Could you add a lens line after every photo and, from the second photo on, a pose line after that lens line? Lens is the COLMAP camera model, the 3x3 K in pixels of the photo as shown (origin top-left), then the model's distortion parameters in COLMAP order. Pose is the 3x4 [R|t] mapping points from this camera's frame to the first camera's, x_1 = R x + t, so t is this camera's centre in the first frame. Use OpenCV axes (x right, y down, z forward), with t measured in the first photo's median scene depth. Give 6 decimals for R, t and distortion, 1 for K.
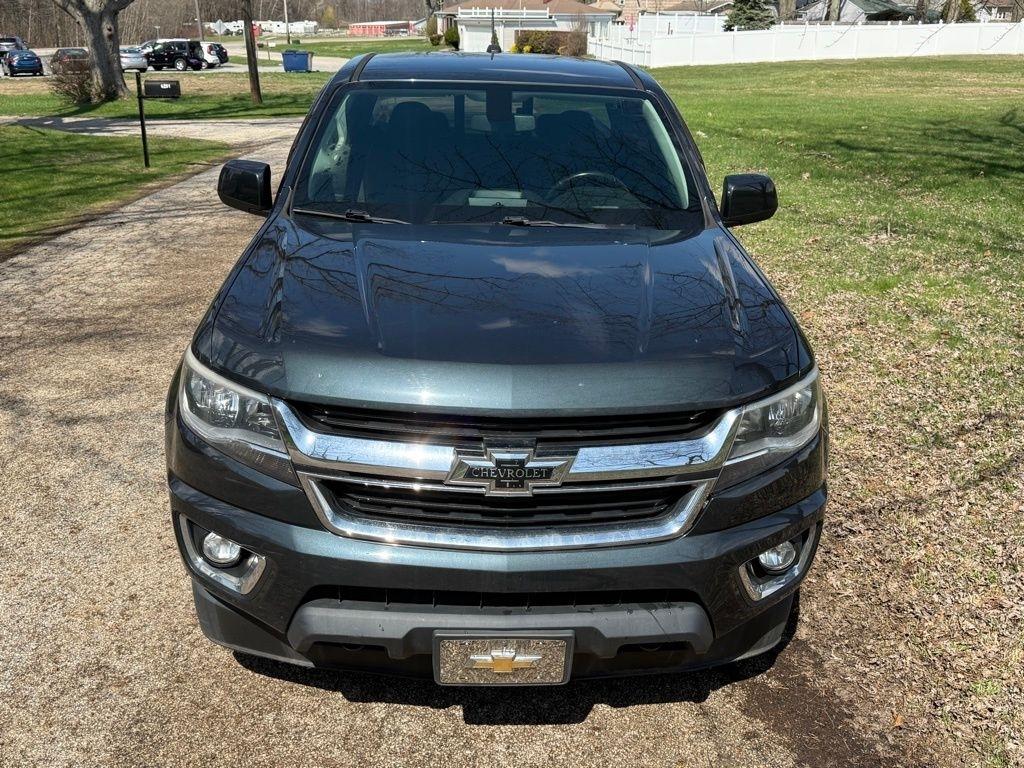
lens RADIAL K [[974.5, 0, 502.9], [0, 974.5, 436.4], [0, 0, 1]] dist [0.018331, 0.000000]
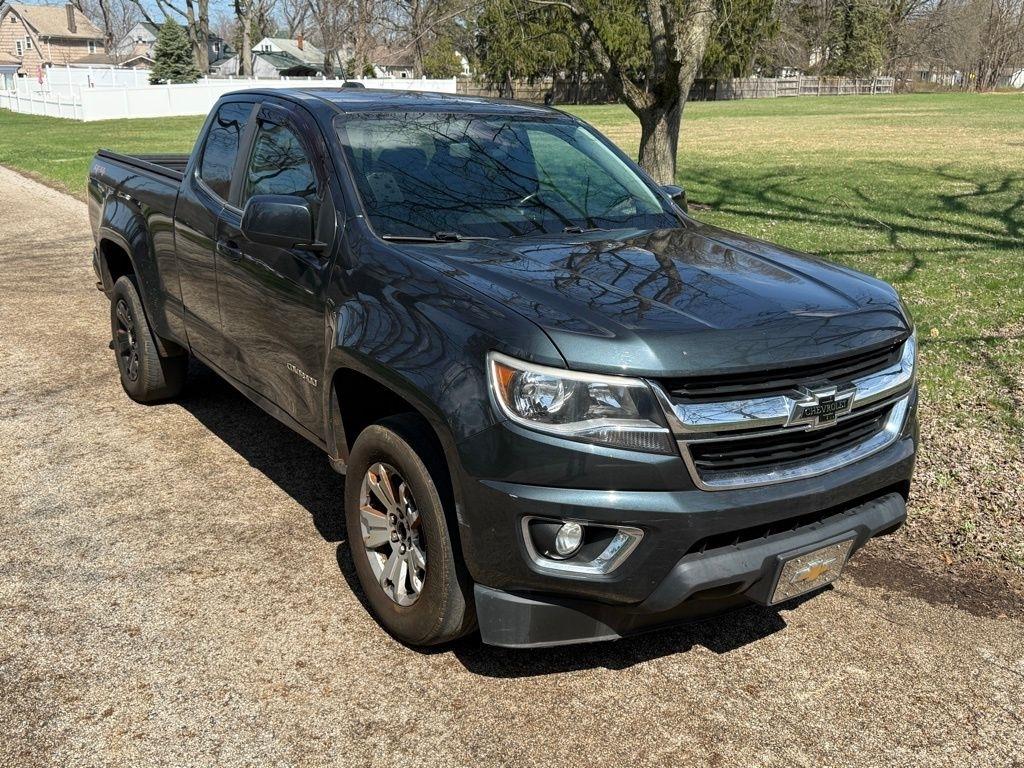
lens RADIAL K [[974.5, 0, 522.2], [0, 974.5, 415.4], [0, 0, 1]] dist [0.018331, 0.000000]
pose [[0.843710, -0.170613, 0.508964, -0.860187], [0.204296, 0.978852, -0.010535, -0.018061], [-0.496404, 0.112868, 0.860723, 0.102786]]
